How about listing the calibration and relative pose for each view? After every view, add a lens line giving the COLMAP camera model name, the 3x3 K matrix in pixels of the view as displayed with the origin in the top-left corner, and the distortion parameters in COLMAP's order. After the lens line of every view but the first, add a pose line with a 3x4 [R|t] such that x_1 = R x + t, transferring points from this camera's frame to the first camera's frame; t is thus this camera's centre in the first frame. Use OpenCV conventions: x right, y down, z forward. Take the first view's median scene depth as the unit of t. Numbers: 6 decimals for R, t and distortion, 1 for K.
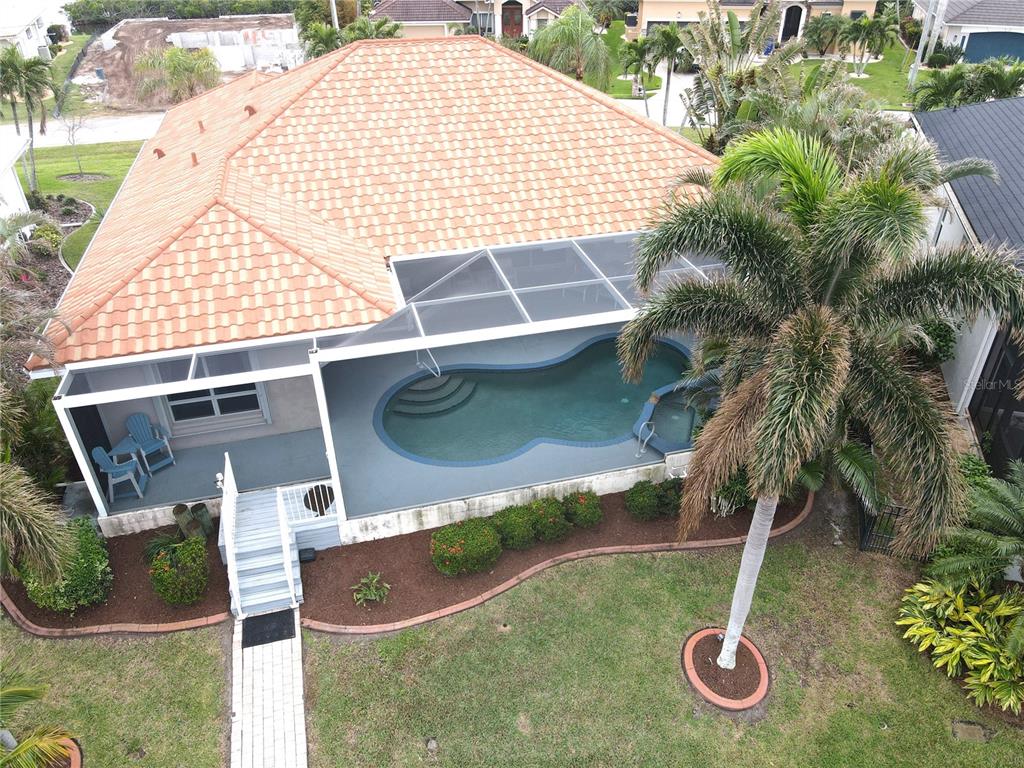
lens RADIAL K [[737.8, 0, 512.3], [0, 737.8, 398.9], [0, 0, 1]] dist [0.004468, 0.030664]
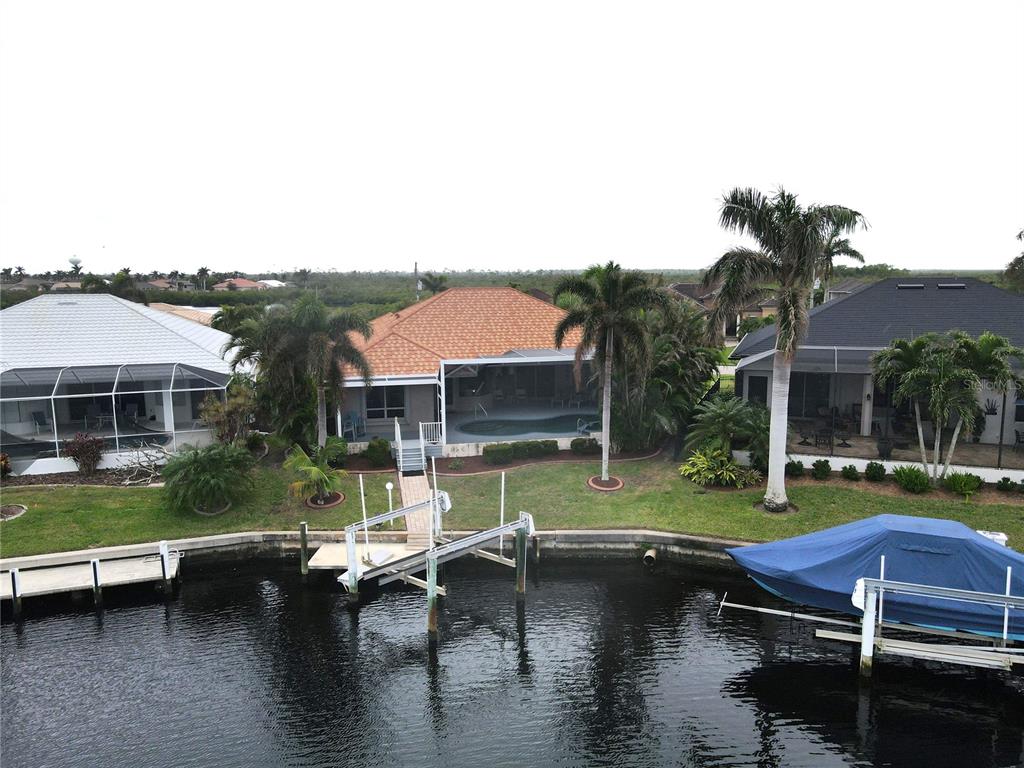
lens RADIAL K [[752.8, 0, 507.7], [0, 752.8, 379.2], [0, 0, 1]] dist [0.012560, 0.010627]
pose [[0.998853, 0.011531, -0.046462, 0.069582], [-0.030122, 0.905726, -0.422792, 0.940027], [0.037207, 0.423707, 0.905035, -1.156132]]
